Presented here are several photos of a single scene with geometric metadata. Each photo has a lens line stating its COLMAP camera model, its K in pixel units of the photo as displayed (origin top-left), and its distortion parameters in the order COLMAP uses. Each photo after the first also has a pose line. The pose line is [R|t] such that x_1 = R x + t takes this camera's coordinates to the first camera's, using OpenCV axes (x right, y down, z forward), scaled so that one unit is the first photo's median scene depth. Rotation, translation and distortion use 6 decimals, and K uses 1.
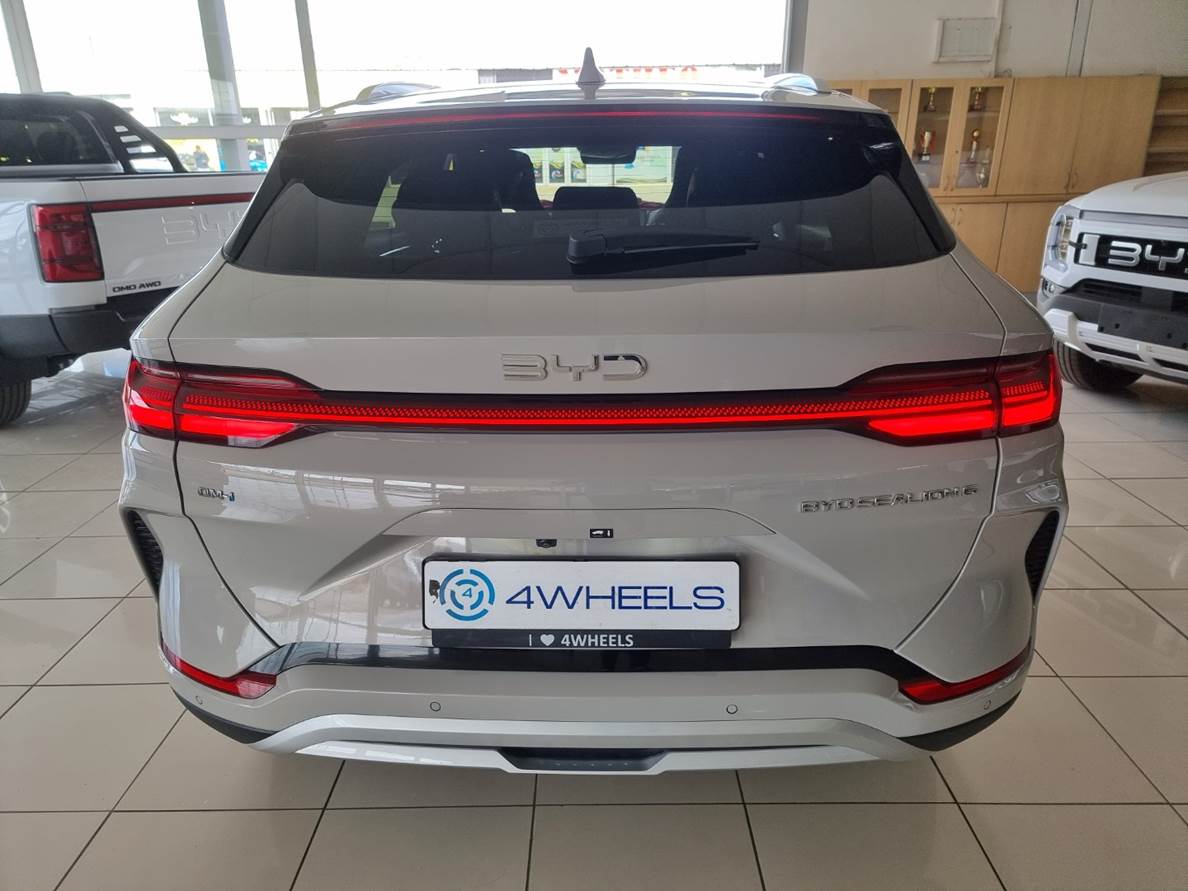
lens RADIAL K [[820.5, 0, 600.9], [0, 820.5, 447.5], [0, 0, 1]] dist [0.102241, -0.094434]
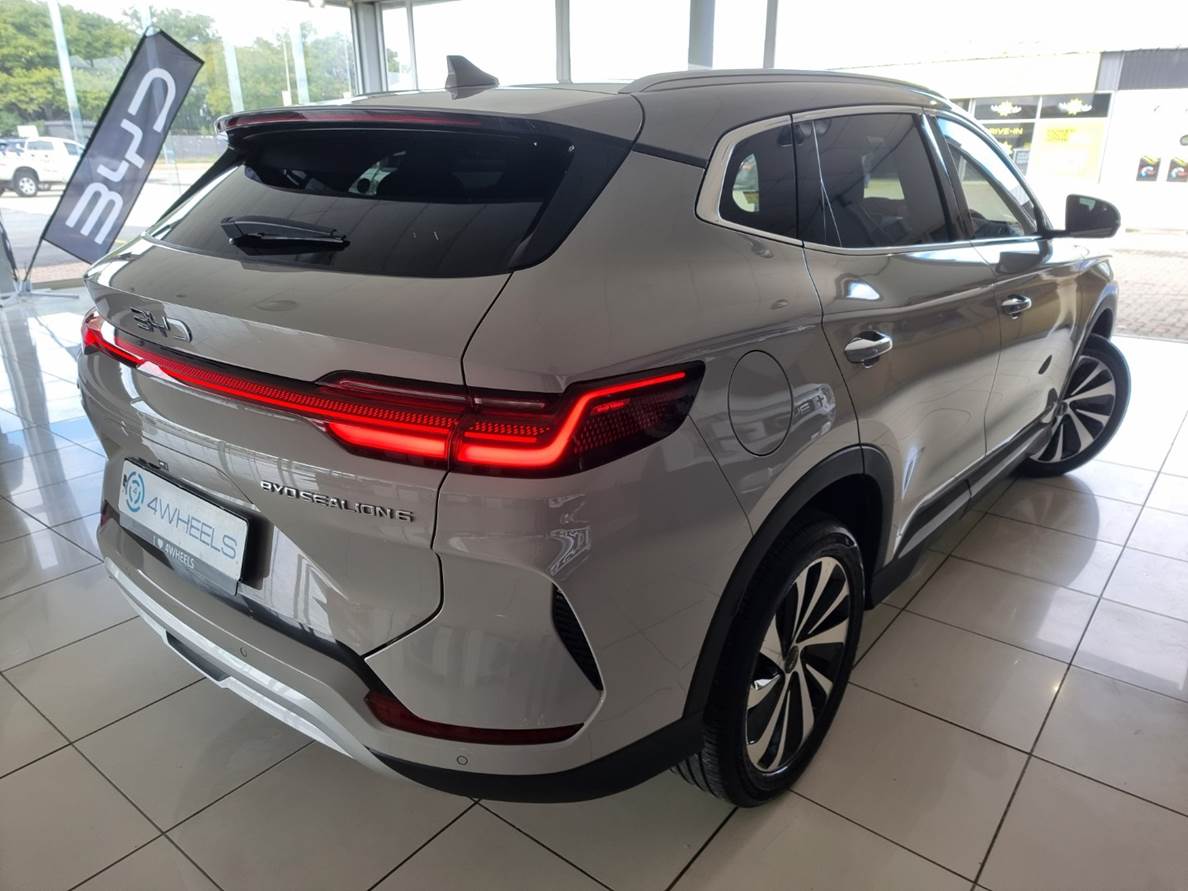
lens RADIAL K [[820.5, 0, 600.9], [0, 820.5, 447.5], [0, 0, 1]] dist [0.102241, -0.094434]
pose [[0.801922, 0.224703, -0.553560, 1.114438], [-0.219959, 0.972534, 0.076128, -0.144200], [0.555463, 0.060711, 0.829322, 0.323995]]
